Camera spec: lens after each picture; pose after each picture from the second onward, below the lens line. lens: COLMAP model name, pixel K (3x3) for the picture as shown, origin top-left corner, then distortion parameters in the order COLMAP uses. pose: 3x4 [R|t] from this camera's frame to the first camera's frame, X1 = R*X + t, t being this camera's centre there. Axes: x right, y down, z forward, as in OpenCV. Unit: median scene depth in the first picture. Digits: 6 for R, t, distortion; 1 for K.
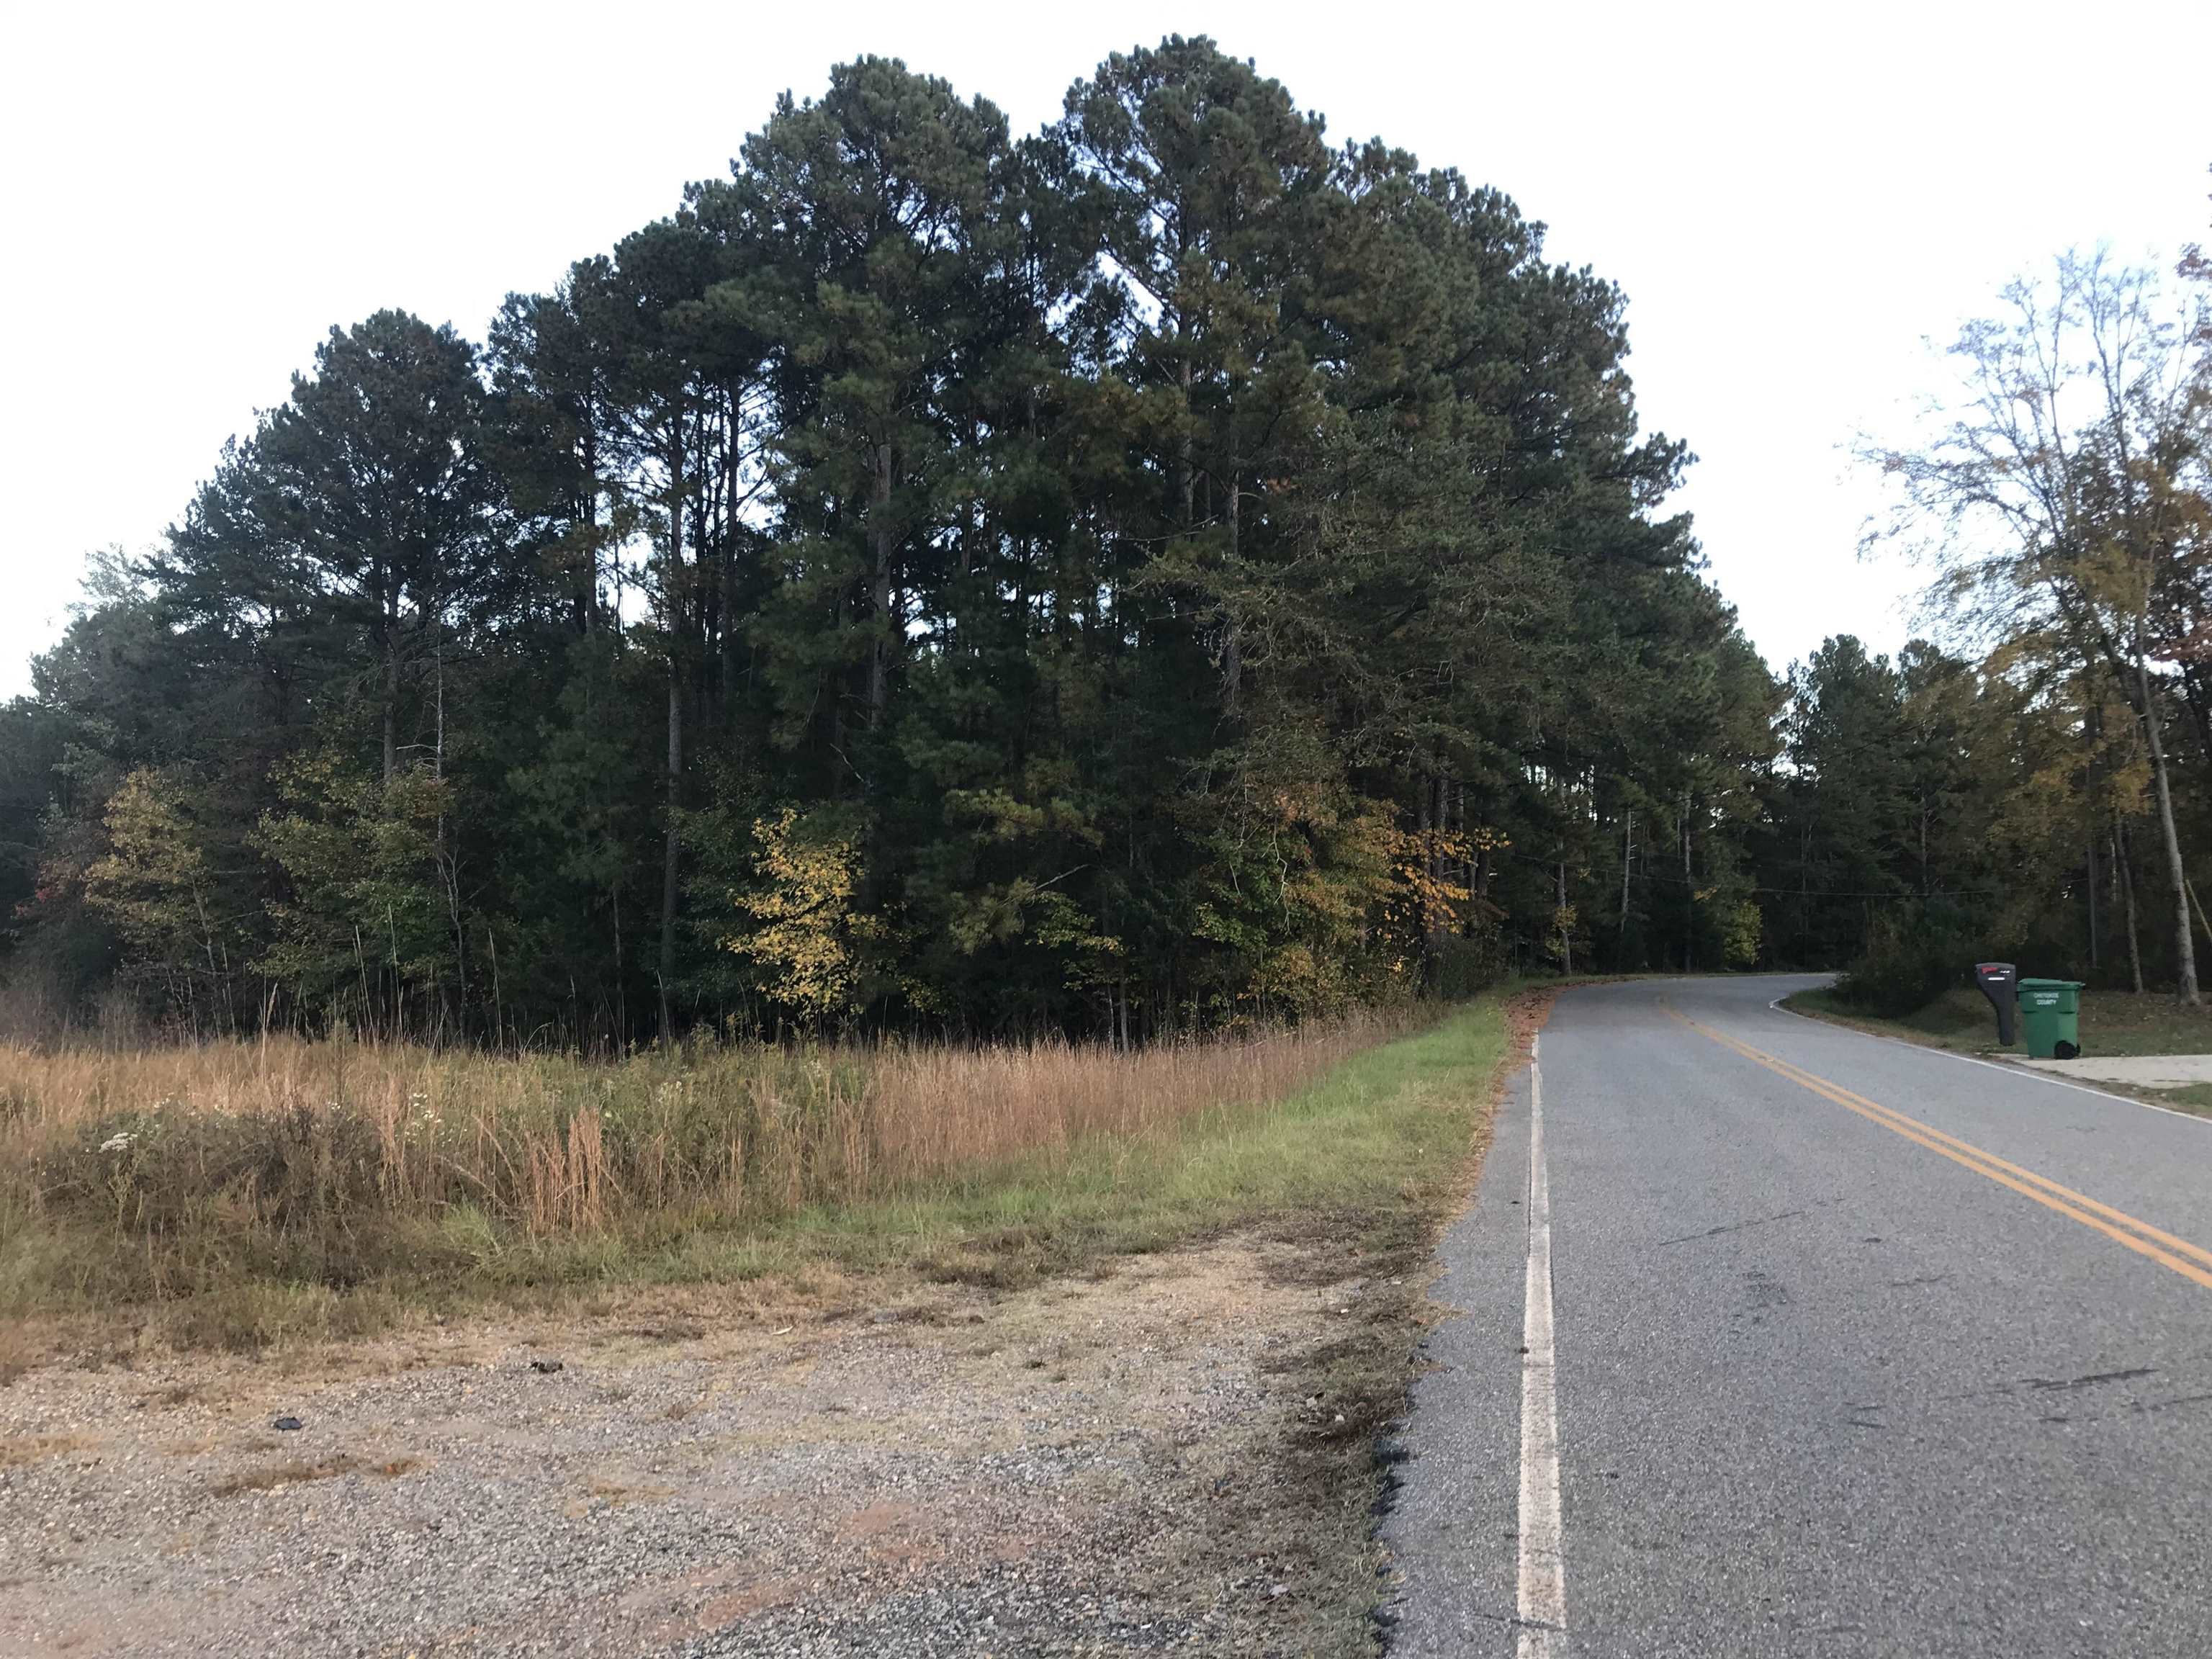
lens RADIAL K [[1807.9, 0, 1095.8], [0, 1807.9, 793.5], [0, 0, 1]] dist [0.050670, -0.048050]
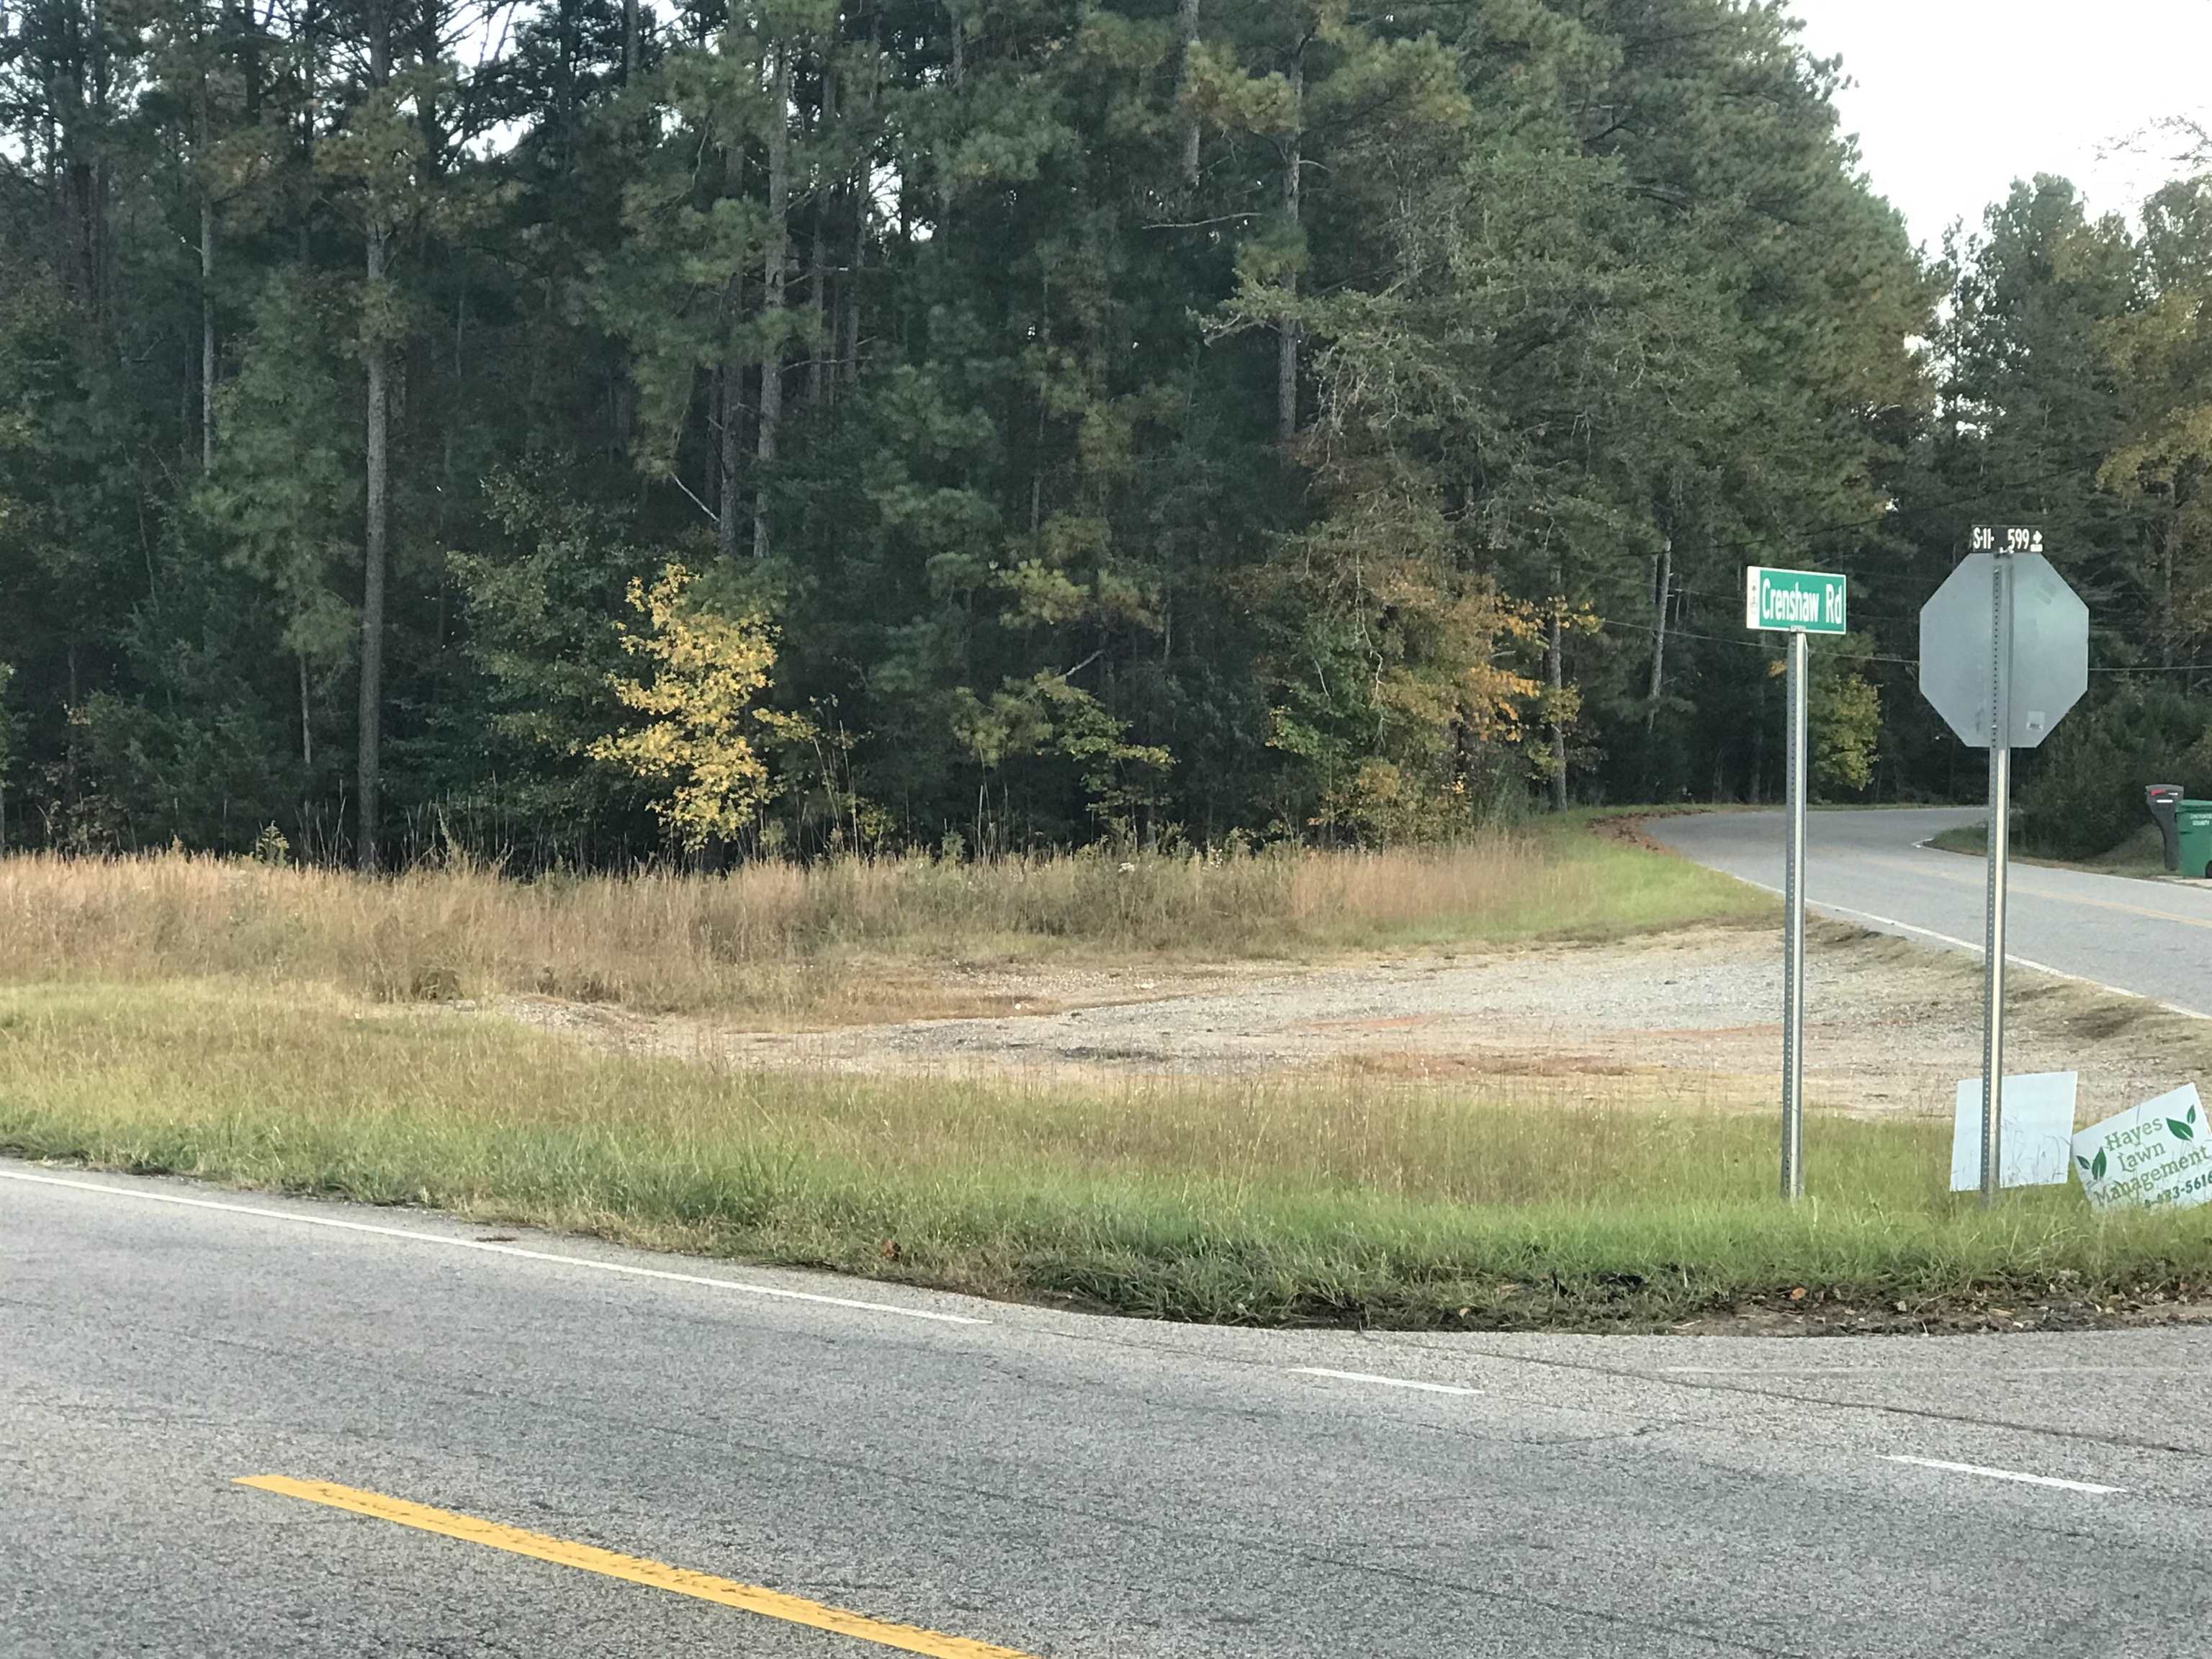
lens RADIAL K [[4759.9, 0, 1091.4], [0, 4759.9, 825.6], [0, 0, 1]] dist [0.005020, 0.000000]
pose [[0.980861, 0.006996, 0.194583, -0.394755], [-0.026668, 0.994764, 0.098662, -0.084817], [-0.192874, -0.101962, 0.975912, -0.964084]]
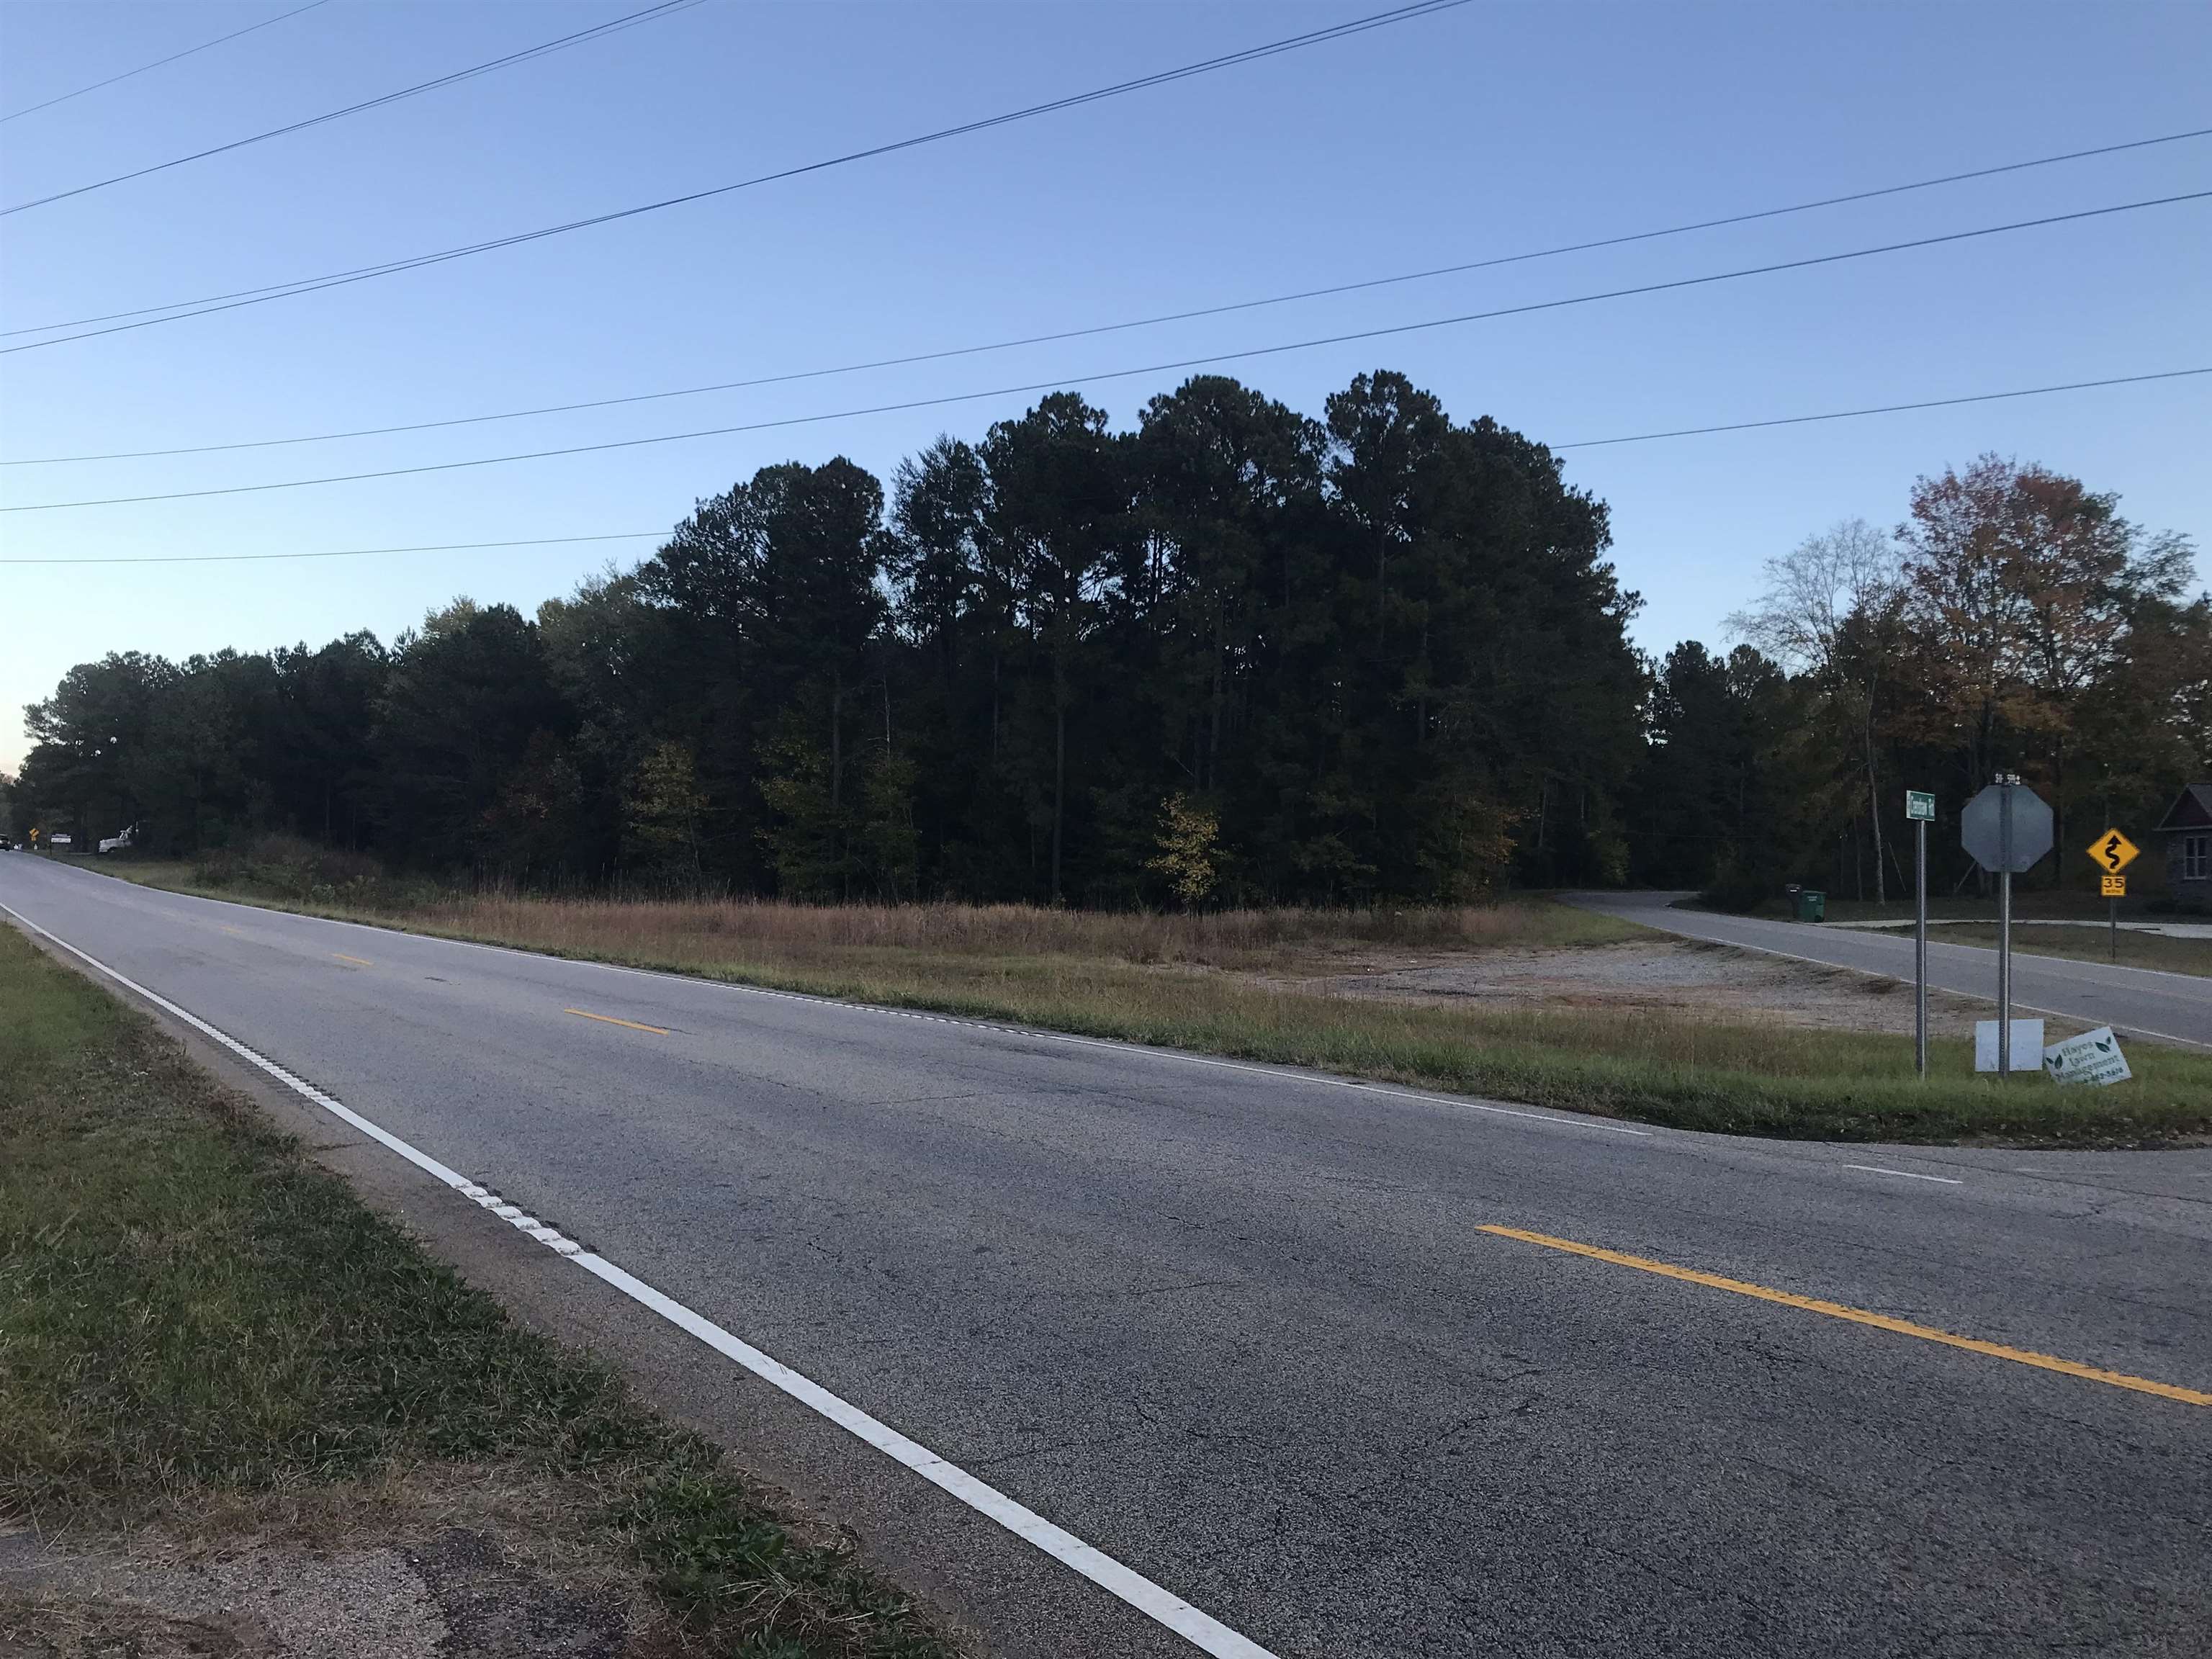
lens RADIAL K [[1807.9, 0, 1098.8], [0, 1807.9, 812.6], [0, 0, 1]] dist [0.050670, -0.048050]
pose [[0.995279, 0.020975, 0.094764, -0.450098], [-0.026479, 0.998011, 0.057209, -0.079288], [-0.093375, -0.059448, 0.993855, -0.902233]]
